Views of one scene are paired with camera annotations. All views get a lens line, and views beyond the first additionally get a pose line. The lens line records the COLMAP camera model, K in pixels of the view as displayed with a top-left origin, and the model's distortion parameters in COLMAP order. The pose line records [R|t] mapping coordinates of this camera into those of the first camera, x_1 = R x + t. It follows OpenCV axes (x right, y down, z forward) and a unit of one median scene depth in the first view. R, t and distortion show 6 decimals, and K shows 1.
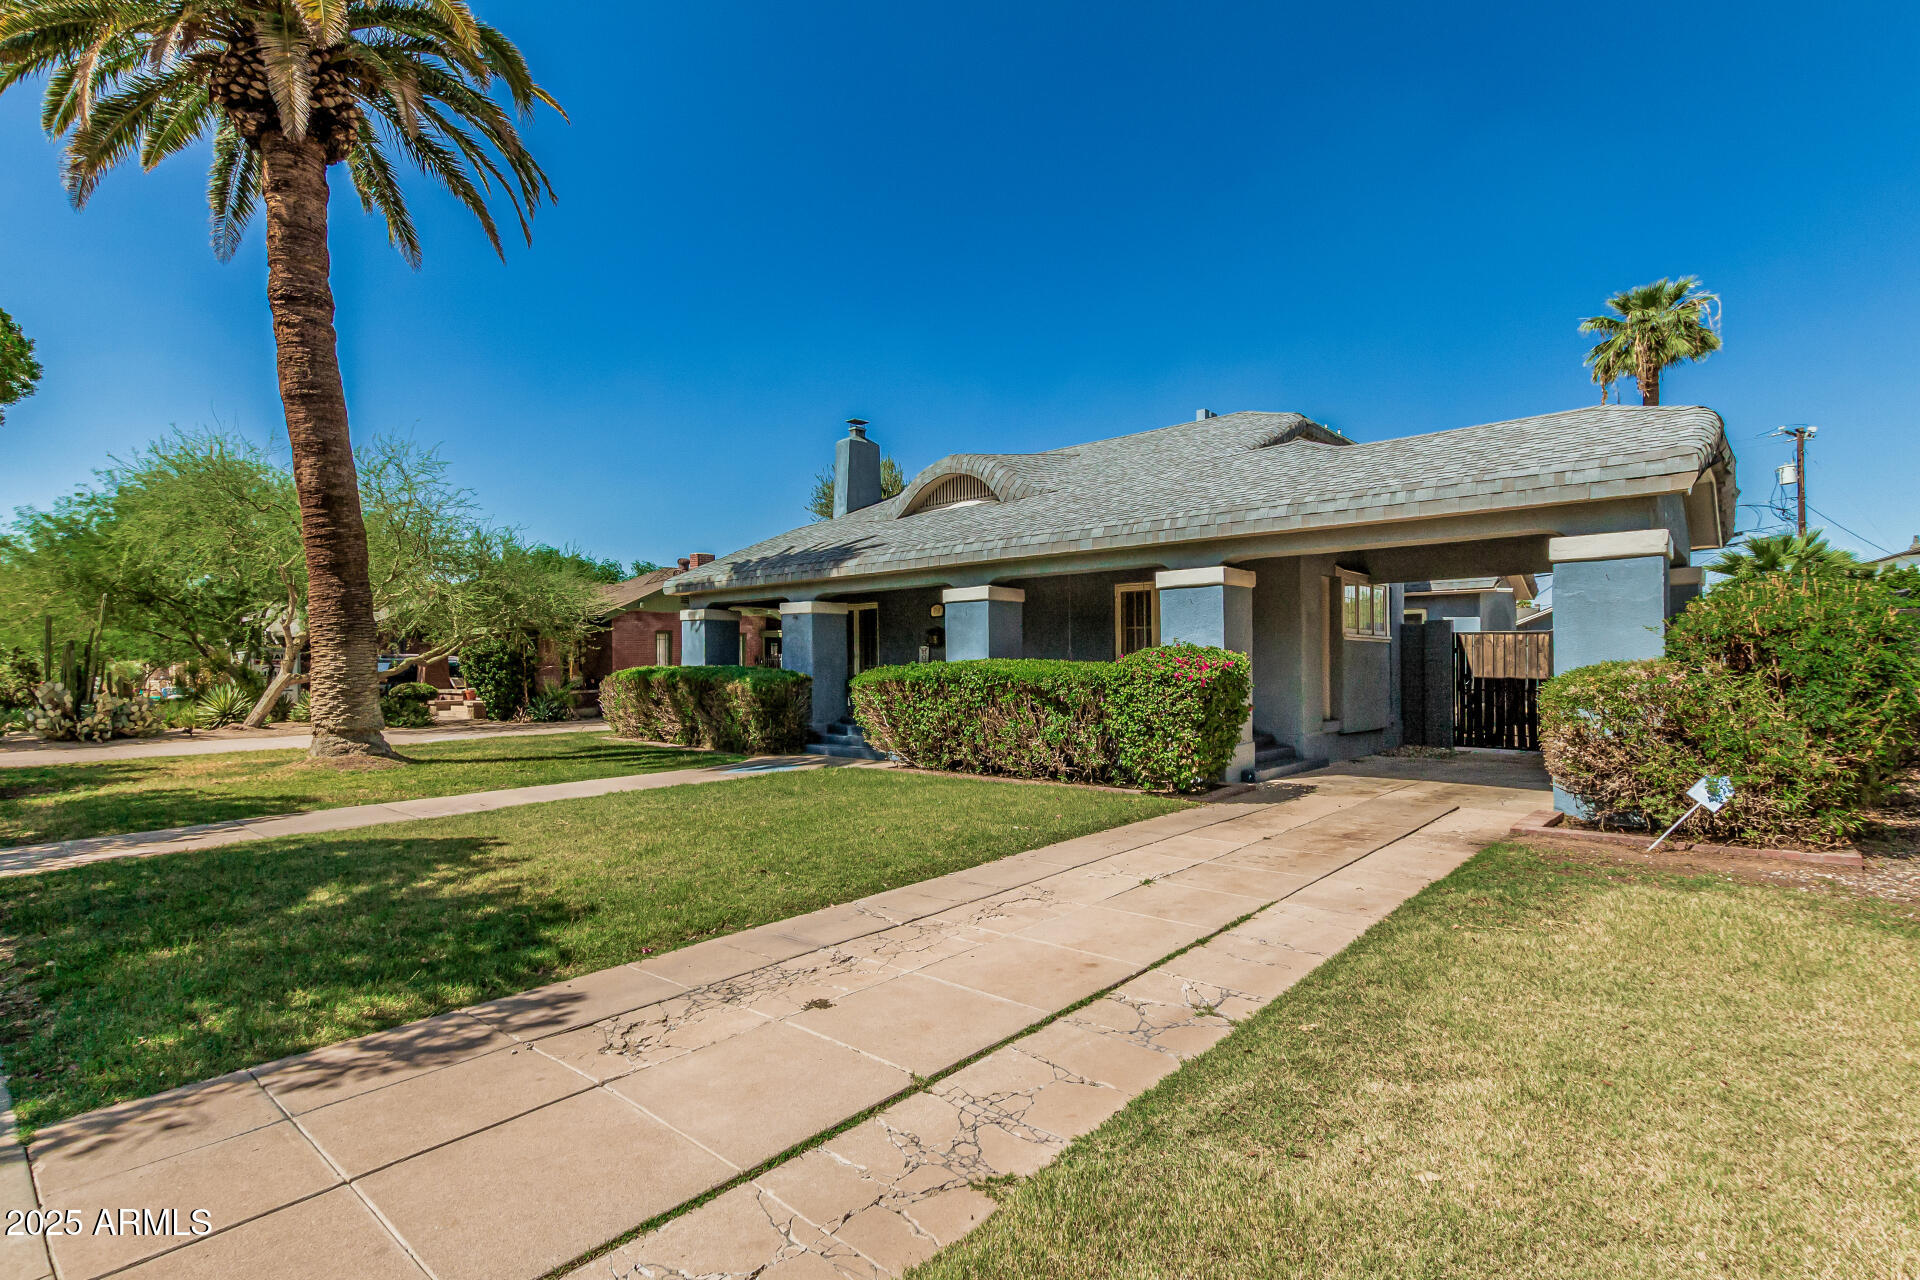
lens RADIAL K [[868.4, 0, 956.1], [0, 868.4, 655.4], [0, 0, 1]] dist [0.002514, -0.001976]
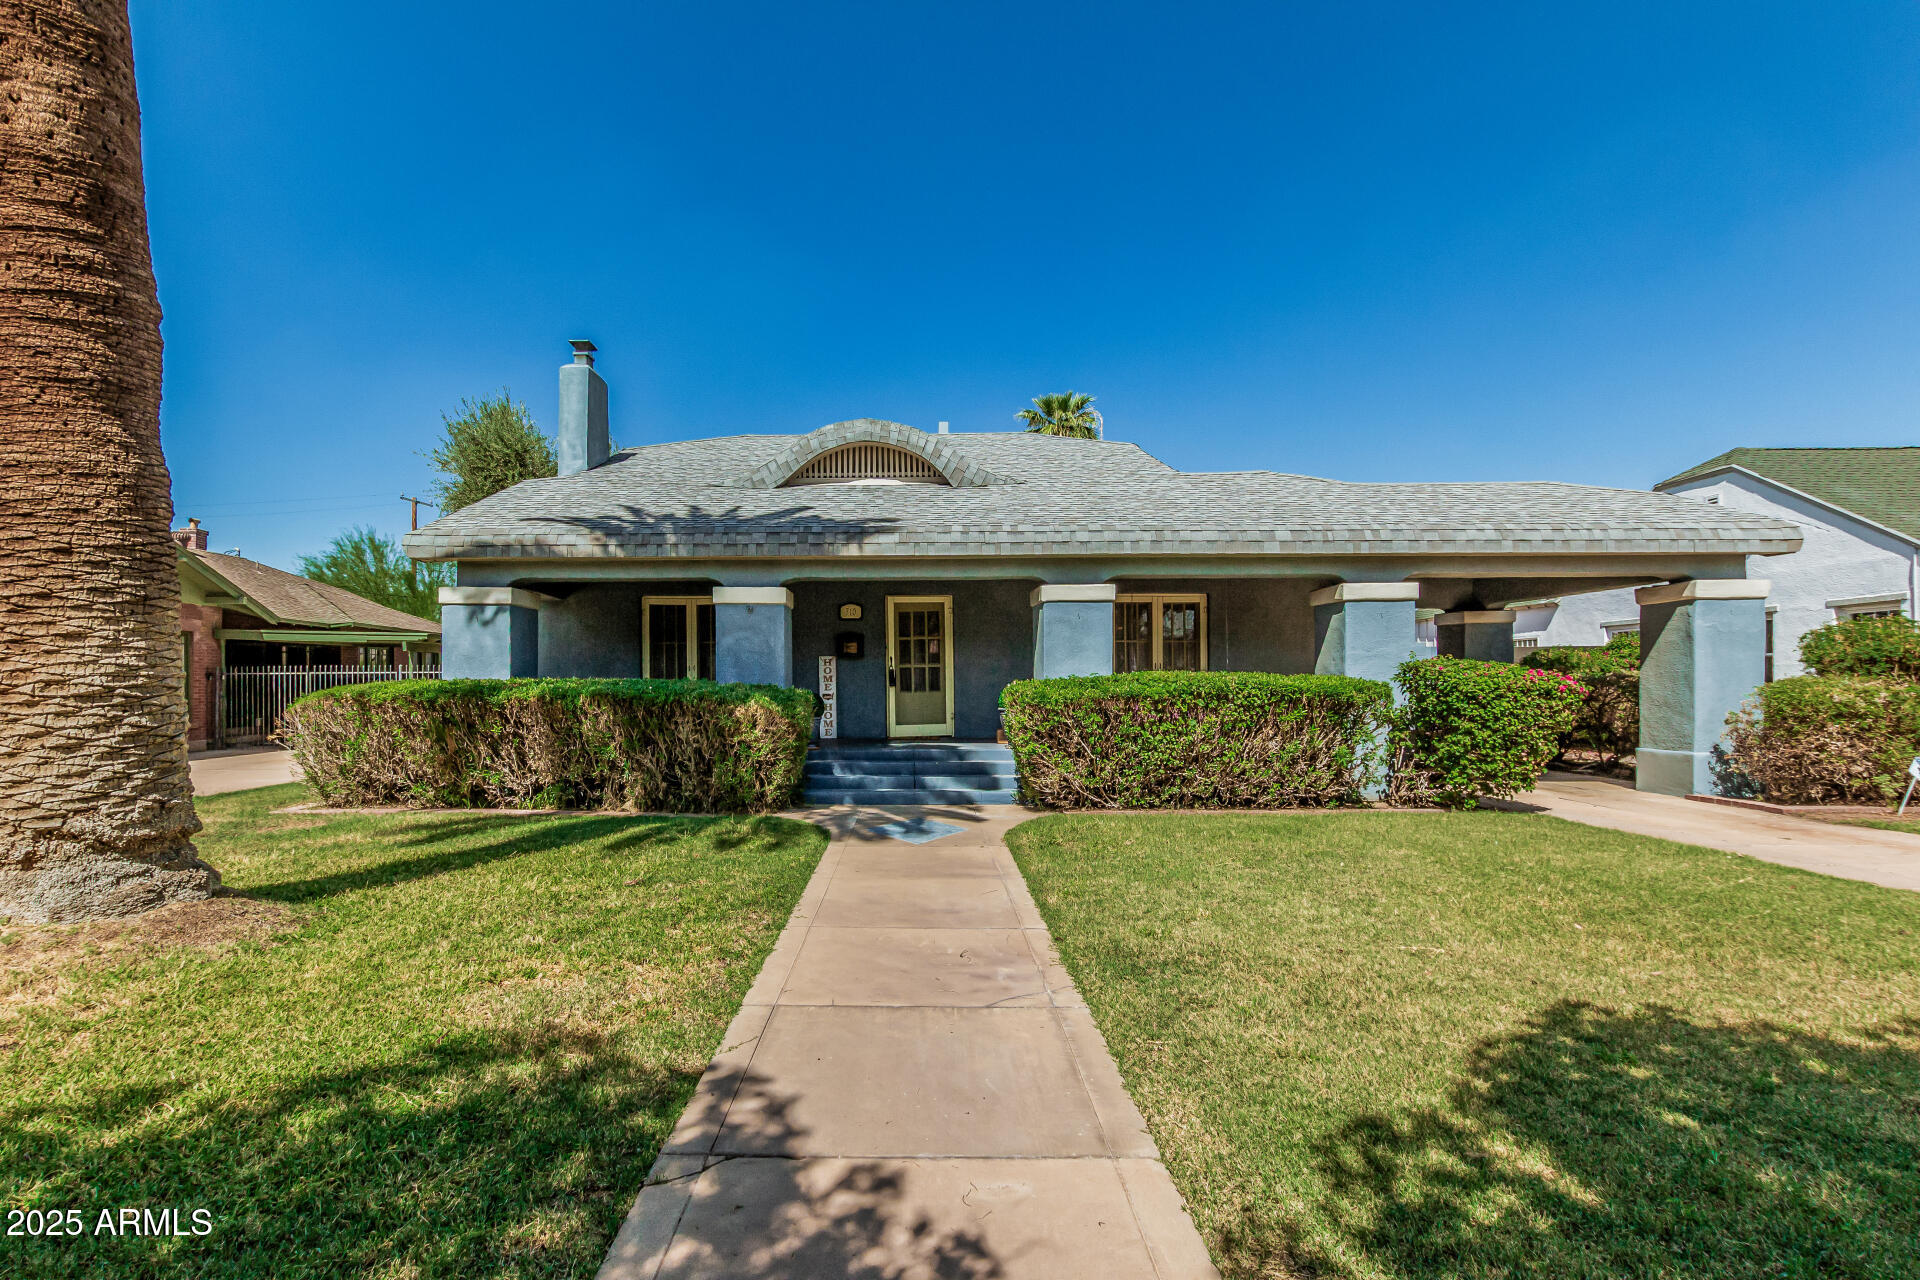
lens RADIAL K [[868.4, 0, 867.1], [0, 868.4, 684.0], [0, 0, 1]] dist [0.002514, -0.001976]
pose [[0.773454, 0.004980, 0.633833, -0.658659], [-0.008695, 0.999958, 0.002754, 0.015189], [-0.633793, -0.007641, 0.773465, 0.487655]]
